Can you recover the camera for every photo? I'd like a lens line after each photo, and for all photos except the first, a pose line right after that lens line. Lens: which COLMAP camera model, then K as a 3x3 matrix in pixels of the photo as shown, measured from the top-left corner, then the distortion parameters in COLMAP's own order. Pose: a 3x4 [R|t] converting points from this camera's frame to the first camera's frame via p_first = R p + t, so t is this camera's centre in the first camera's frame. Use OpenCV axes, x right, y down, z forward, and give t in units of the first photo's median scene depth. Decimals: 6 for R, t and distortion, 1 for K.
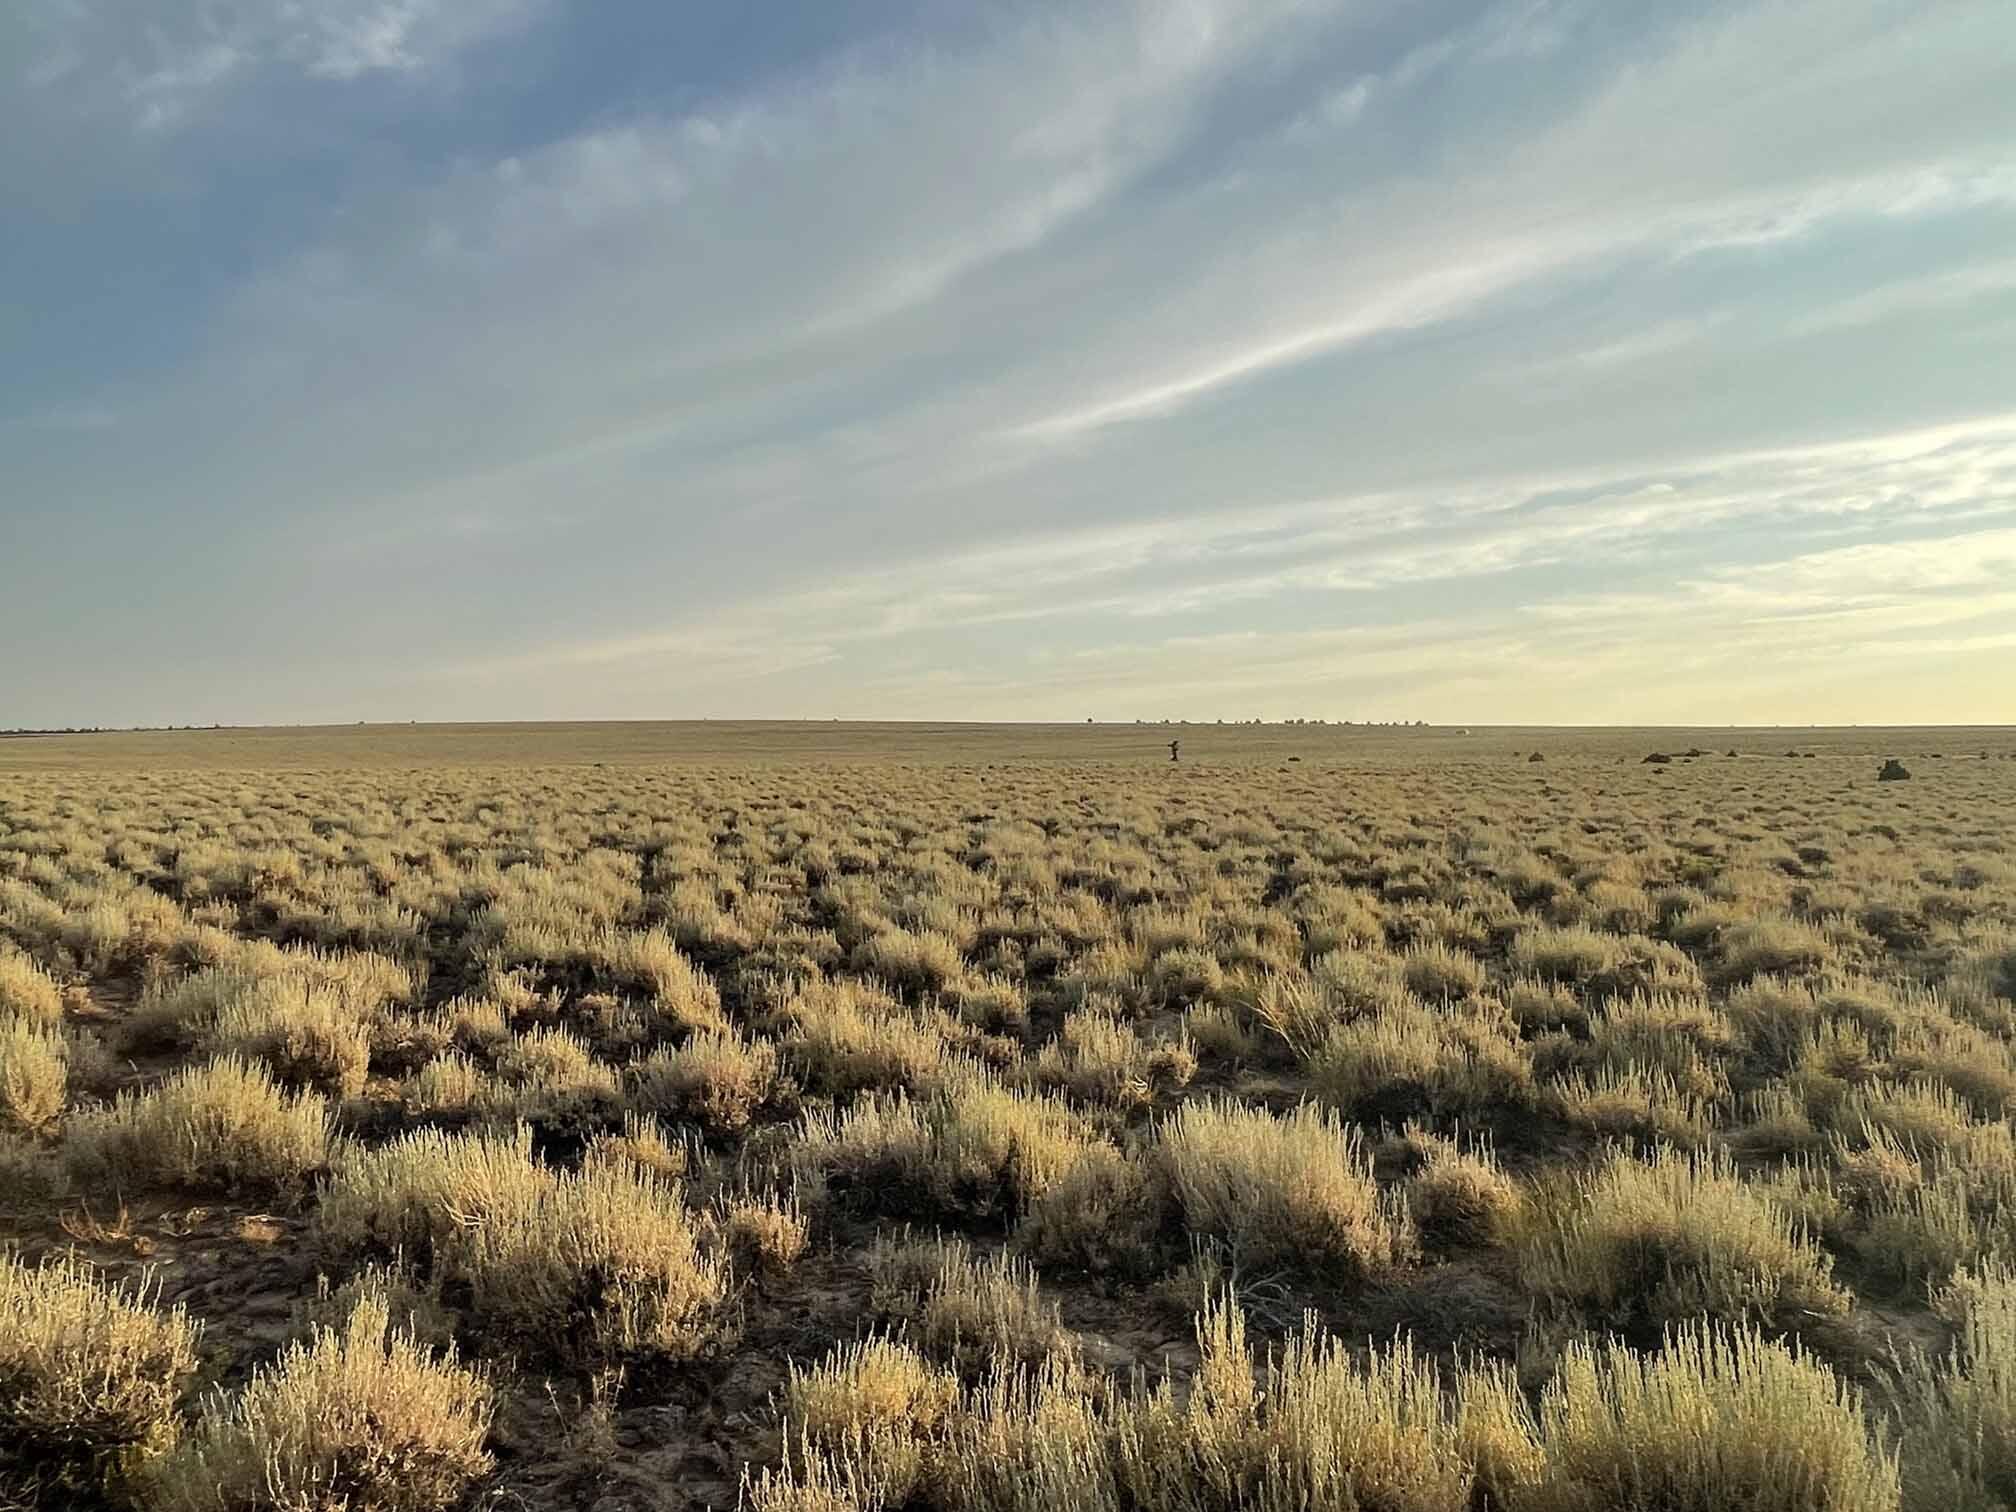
lens RADIAL K [[1415.9, 0, 1012.8], [0, 1415.9, 786.0], [0, 0, 1]] dist [0.021500, -0.041485]
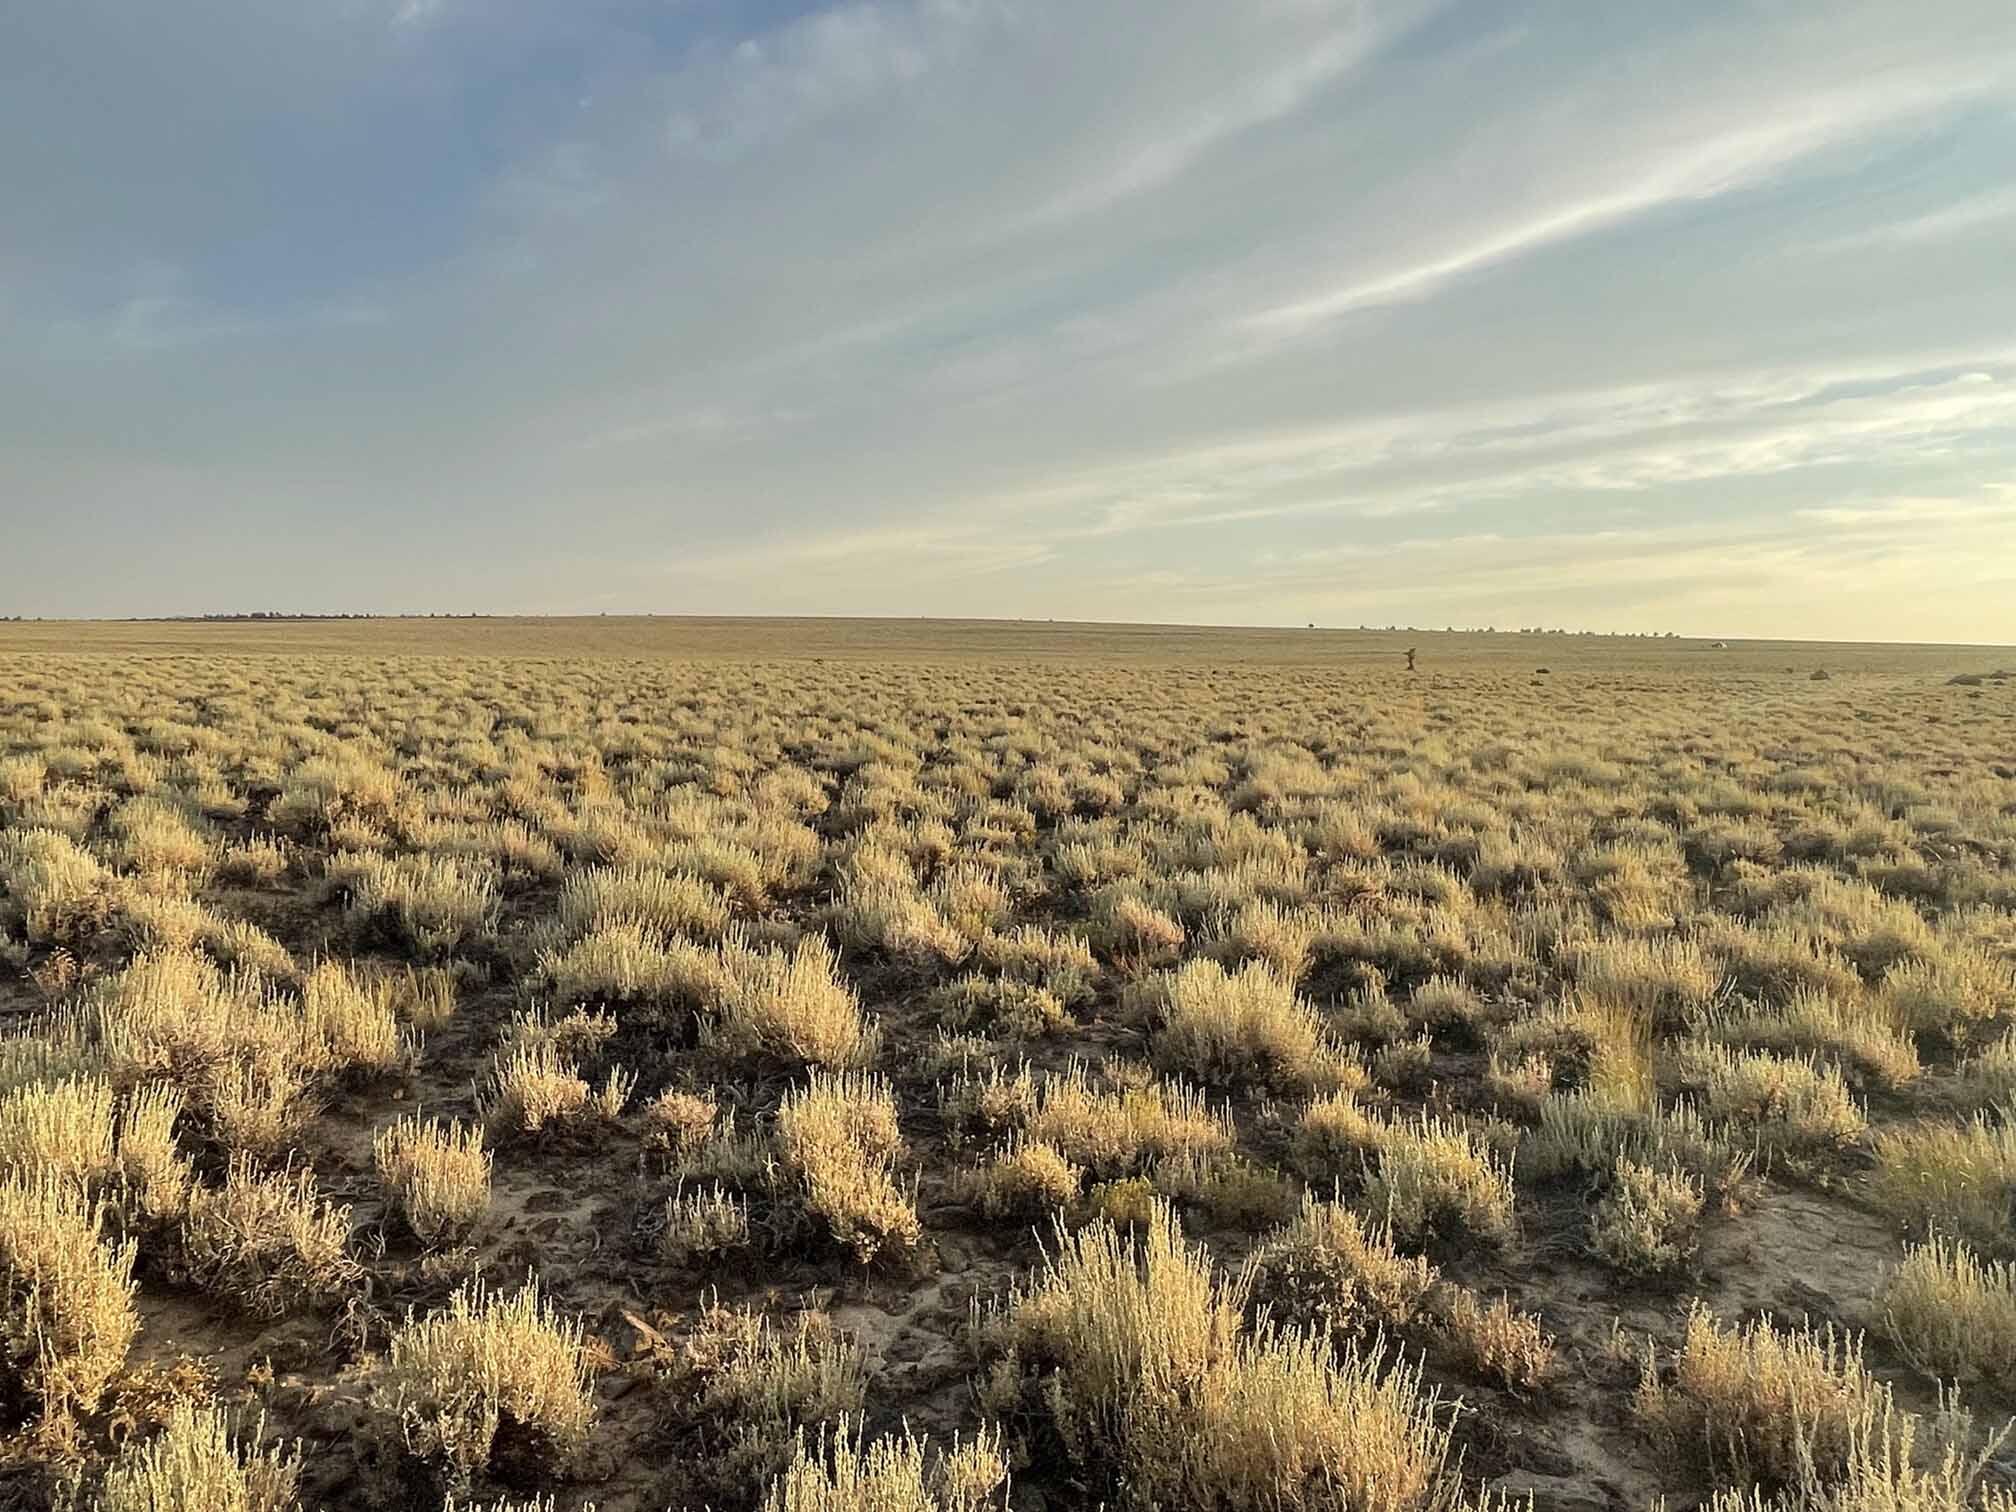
lens RADIAL K [[1415.9, 0, 1014.6], [0, 1415.9, 760.0], [0, 0, 1]] dist [0.021500, -0.041485]
pose [[0.988377, 0.034083, -0.148150, -0.021399], [-0.026474, 0.998242, 0.053031, -0.004091], [0.149697, -0.048493, 0.987542, 0.118490]]
